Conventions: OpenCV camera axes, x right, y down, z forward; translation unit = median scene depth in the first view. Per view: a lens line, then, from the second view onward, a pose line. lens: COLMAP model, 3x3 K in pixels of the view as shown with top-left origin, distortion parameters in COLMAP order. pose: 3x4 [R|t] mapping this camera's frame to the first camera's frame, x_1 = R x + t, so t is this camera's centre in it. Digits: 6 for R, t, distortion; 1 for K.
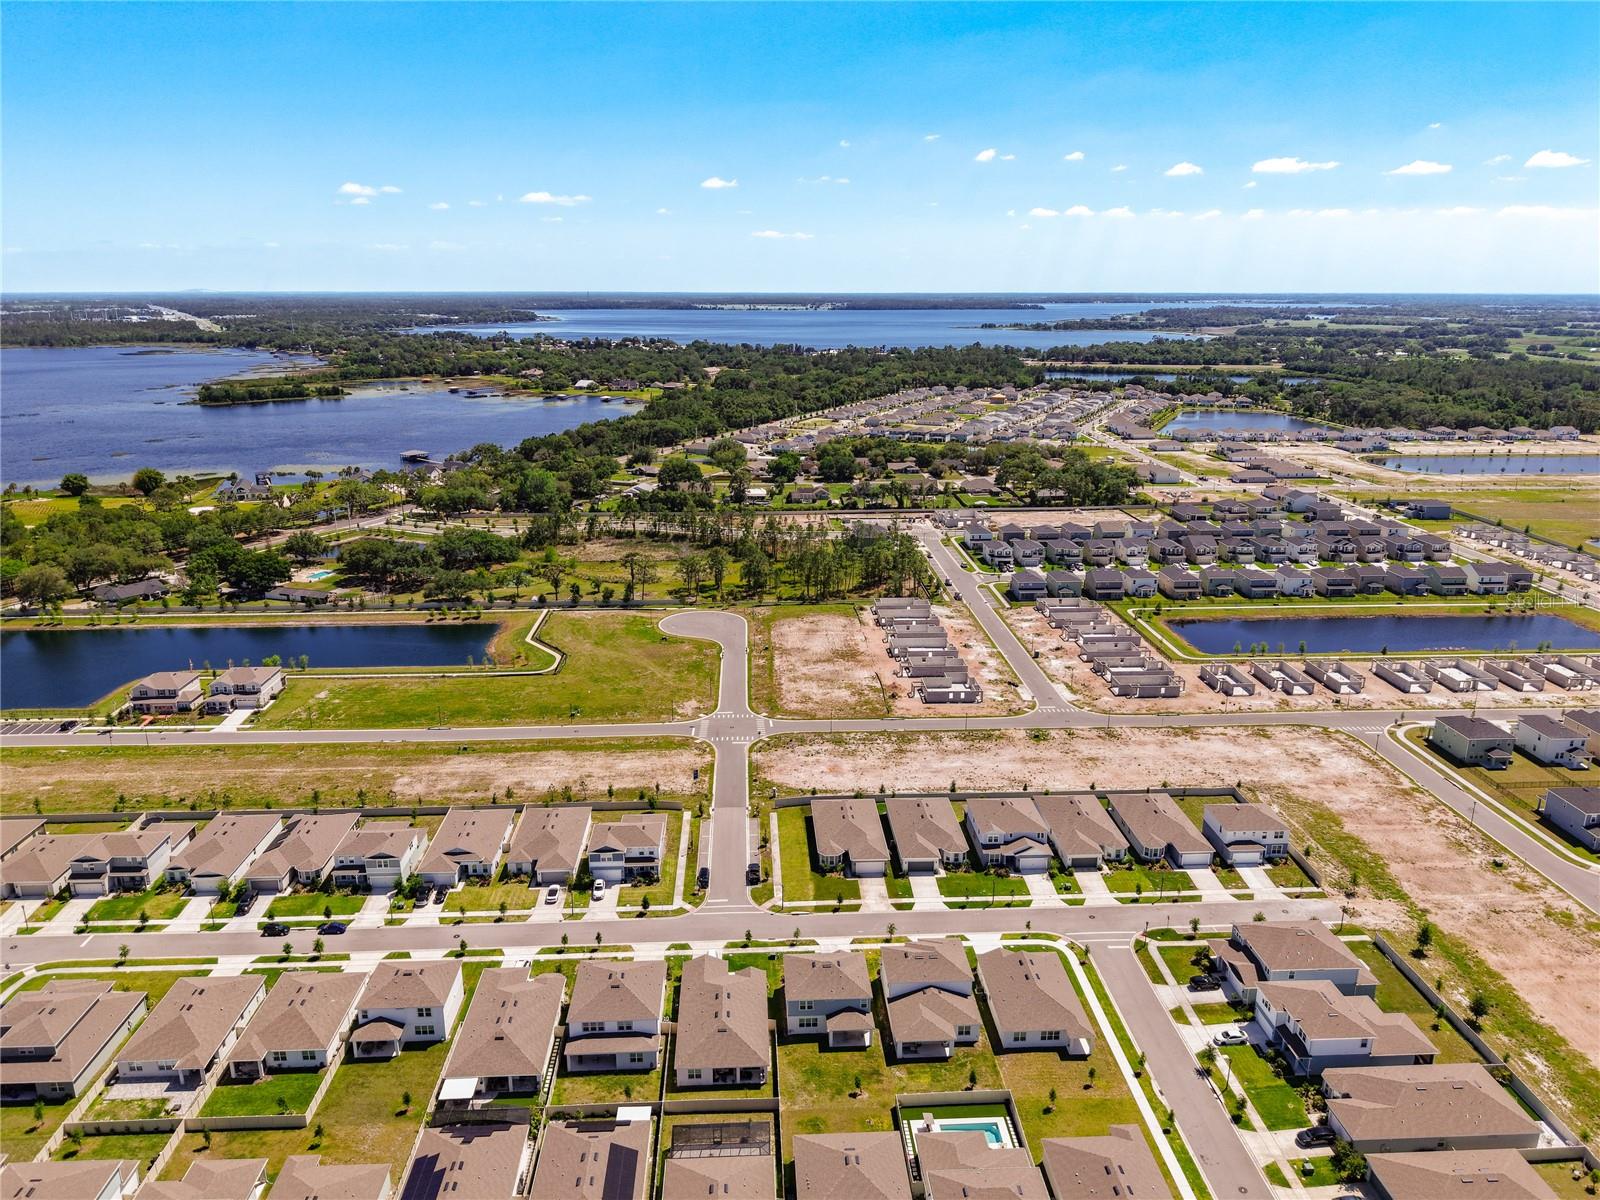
lens RADIAL K [[1120.7, 0, 803.5], [0, 1120.7, 557.7], [0, 0, 1]] dist [0.044461, -0.059036]
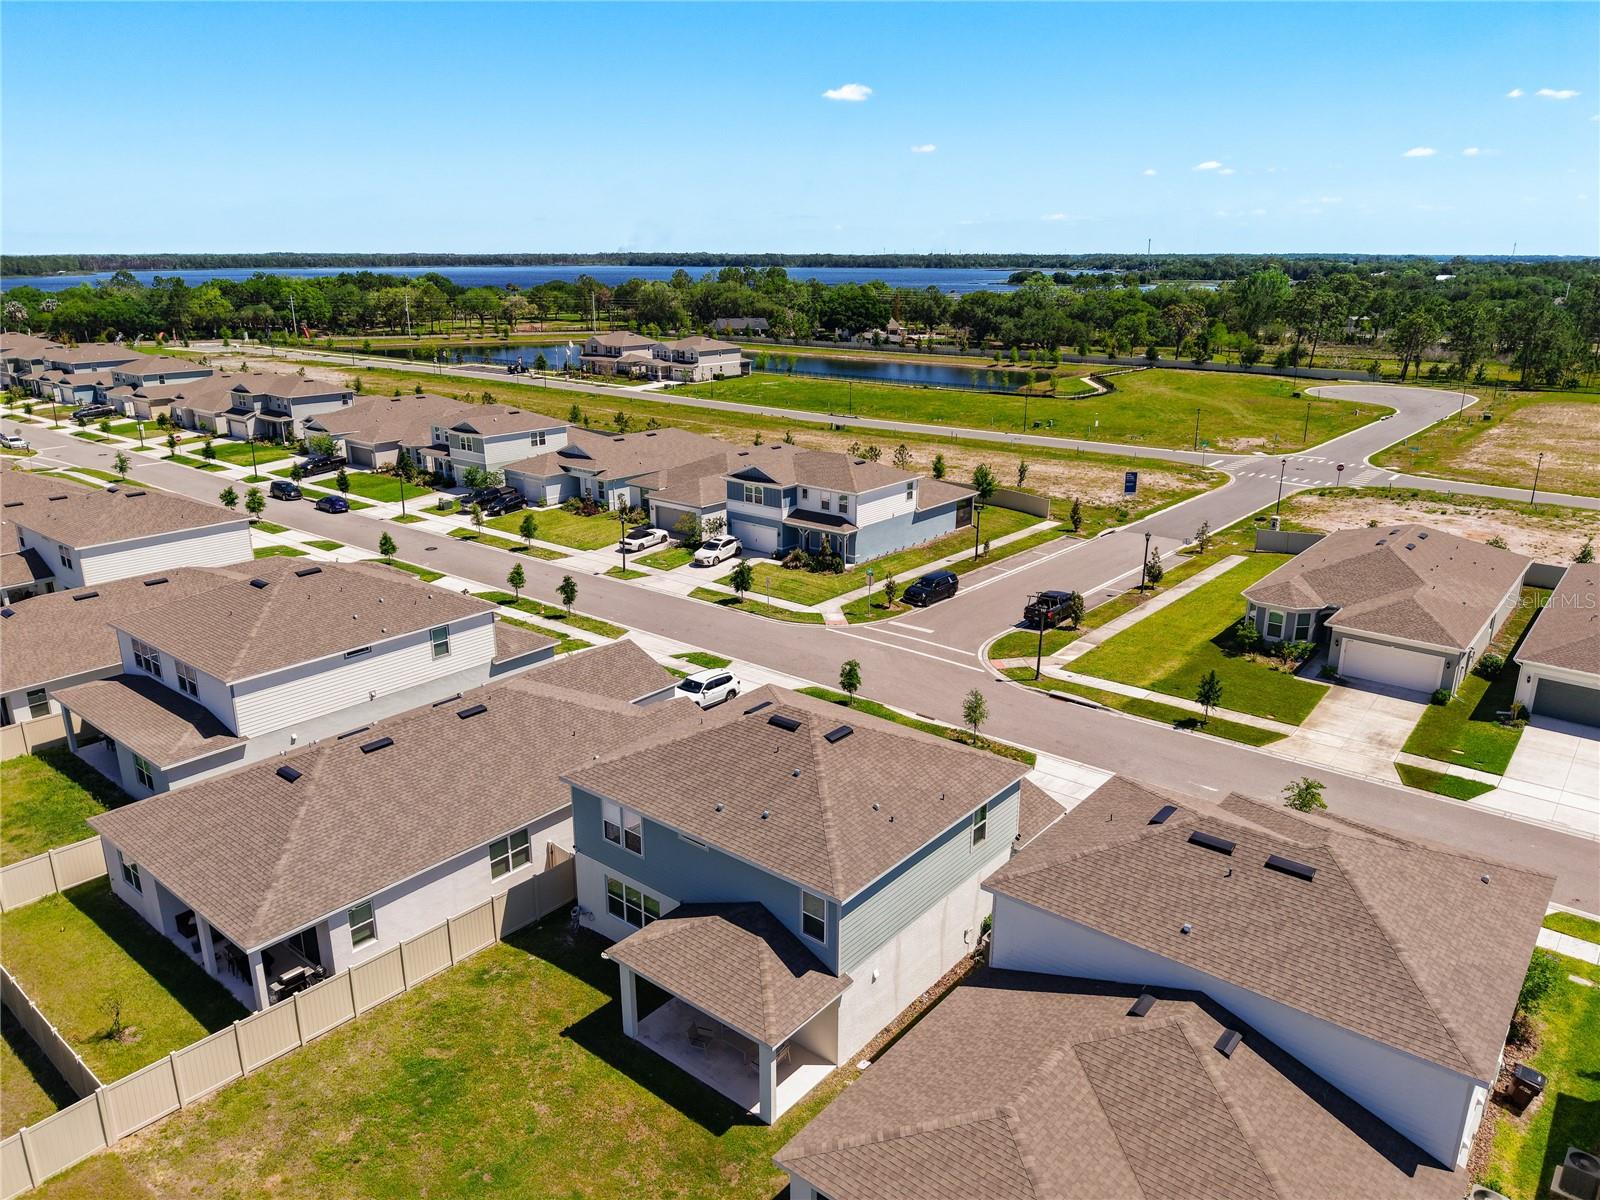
lens RADIAL K [[1120.7, 0, 803.5], [0, 1120.7, 557.7], [0, 0, 1]] dist [0.044461, -0.059036]
pose [[0.736161, 0.172741, -0.654391, 0.140660], [-0.160223, 0.983876, 0.079472, 0.252824], [0.657568, 0.046344, 0.751969, 0.675557]]
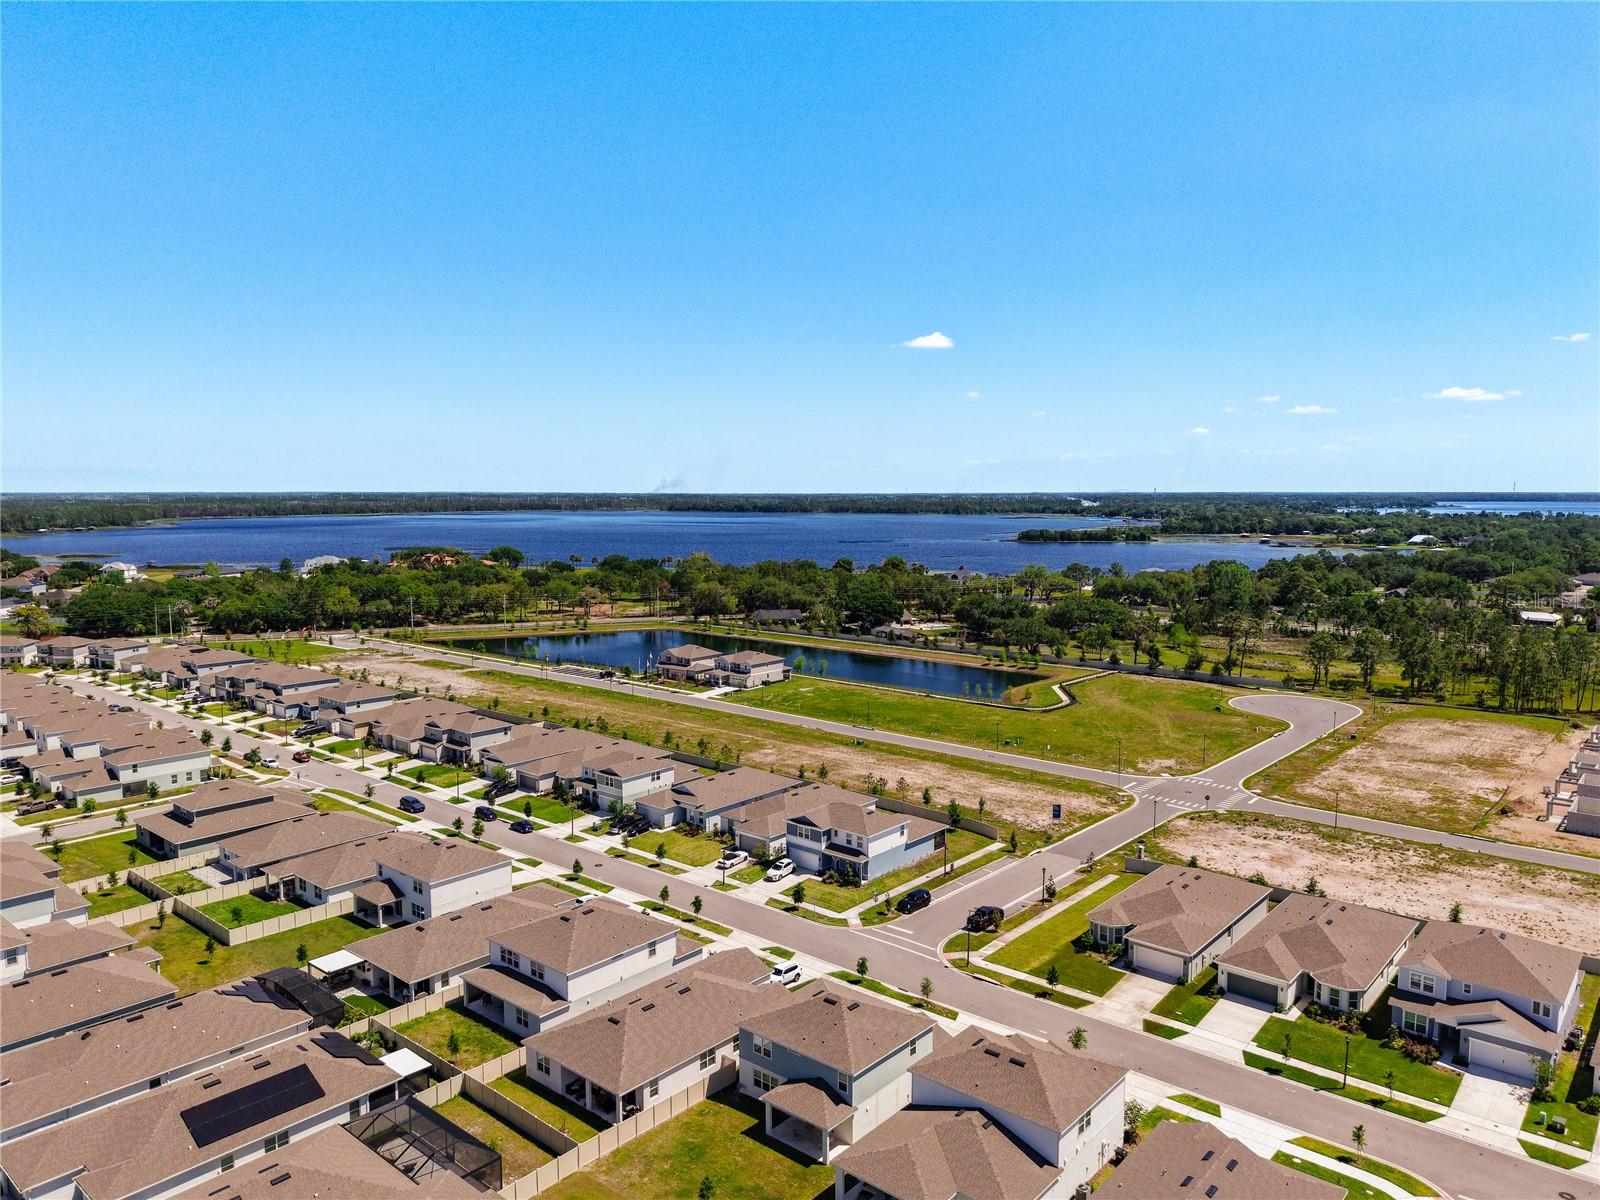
lens RADIAL K [[1108.3, 0, 802.4], [0, 1108.3, 583.9], [0, 0, 1]] dist [0.057097, -0.097958]
pose [[0.718979, 0.054726, -0.692874, 0.312997], [-0.162344, 0.982543, -0.090855, 0.173528], [0.675806, 0.177807, 0.715312, 0.458524]]
